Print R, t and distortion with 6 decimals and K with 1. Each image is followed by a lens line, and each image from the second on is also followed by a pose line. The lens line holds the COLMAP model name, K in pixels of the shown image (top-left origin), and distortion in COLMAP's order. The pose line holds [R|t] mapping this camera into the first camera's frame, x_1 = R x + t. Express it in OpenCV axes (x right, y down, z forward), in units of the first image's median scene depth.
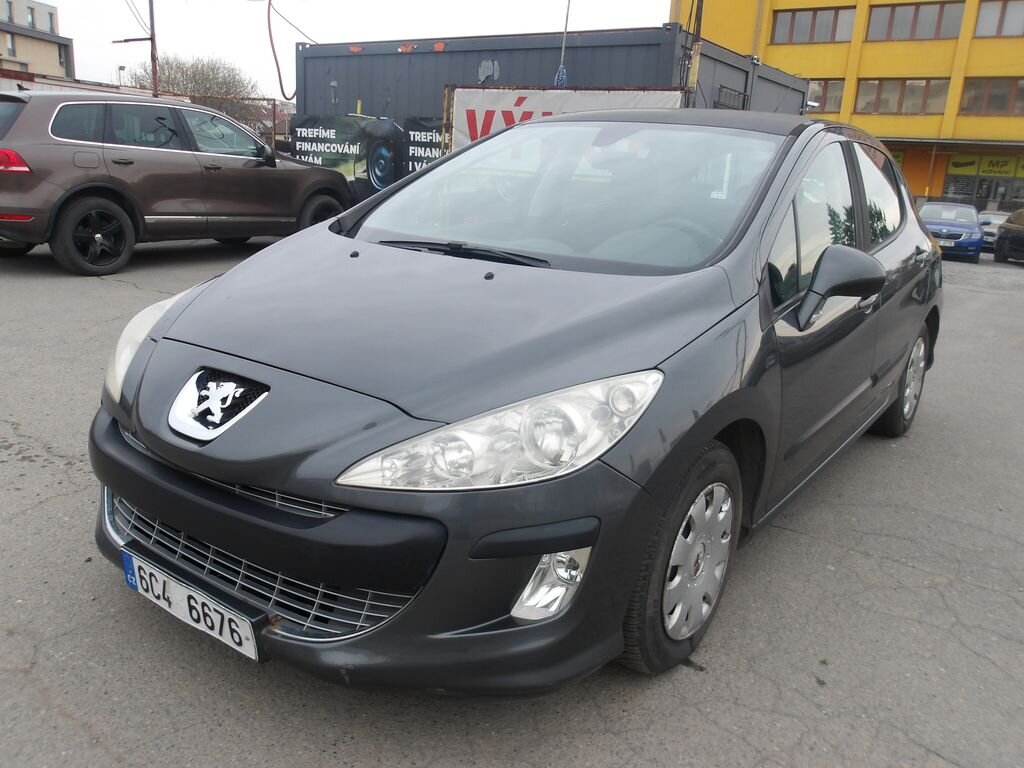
lens RADIAL K [[872.9, 0, 515.1], [0, 872.9, 370.8], [0, 0, 1]] dist [-0.003128, 0.023022]
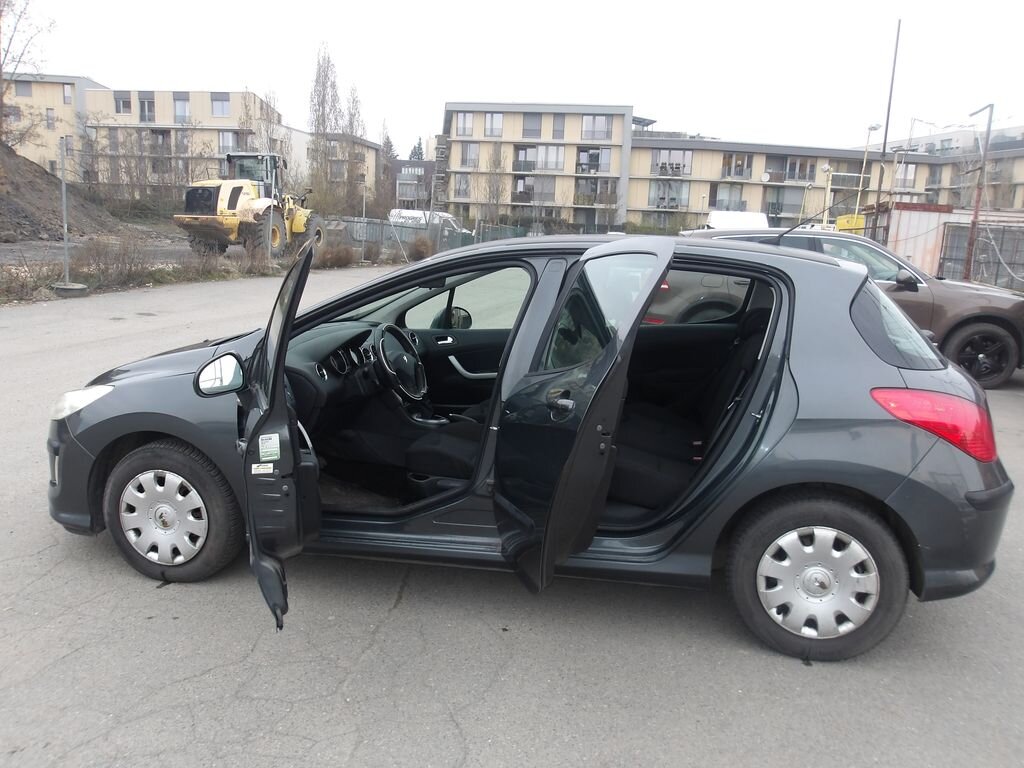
lens RADIAL K [[872.9, 0, 511.8], [0, 872.9, 379.0], [0, 0, 1]] dist [-0.003128, 0.023022]
pose [[0.409878, 0.116561, -0.904662, 1.020571], [-0.231980, 0.972511, 0.020199, -0.115739], [0.882148, 0.201585, 0.425650, 0.441045]]
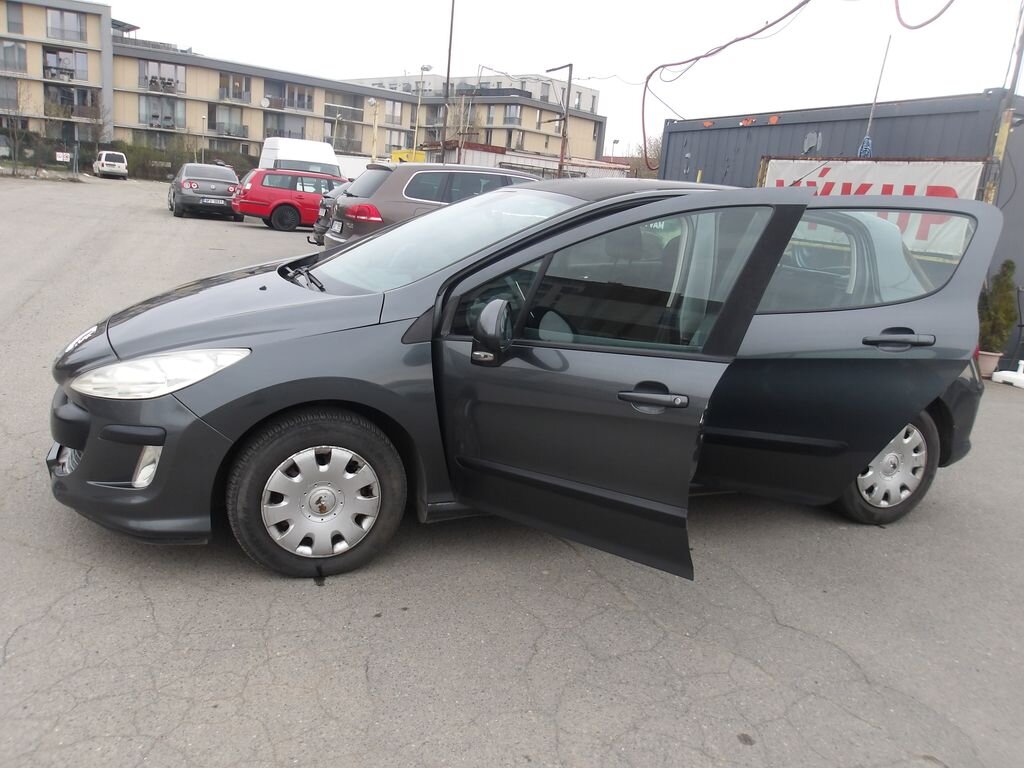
lens RADIAL K [[872.9, 0, 516.4], [0, 872.9, 386.7], [0, 0, 1]] dist [-0.003128, 0.023022]
pose [[0.845524, 0.134171, -0.516805, 0.608357], [-0.163937, 0.986396, -0.012127, 0.003371], [0.508147, 0.094977, 0.856018, -0.012923]]
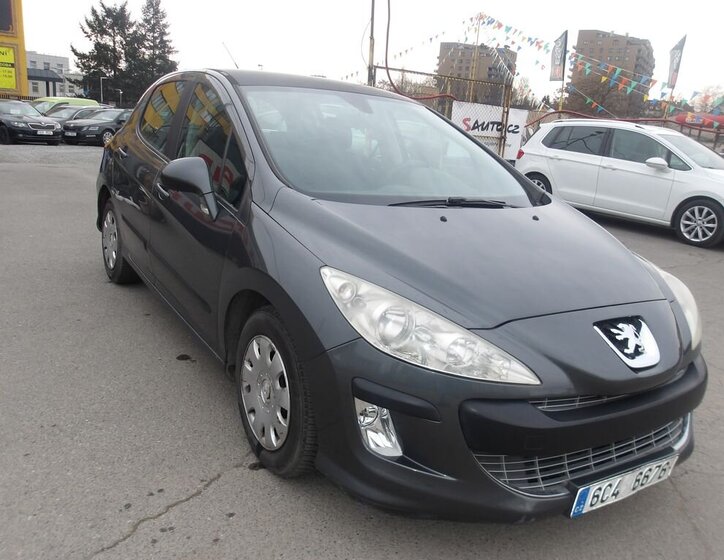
lens RADIAL K [[632.4, 0, 362.8], [0, 632.4, 271.5], [0, 0, 1]] dist [0.020486, -0.004966]
pose [[0.365000, -0.252633, 0.896076, -0.661911], [0.163380, 0.964924, 0.205494, -0.166699], [-0.916560, 0.071395, 0.393472, 0.470051]]
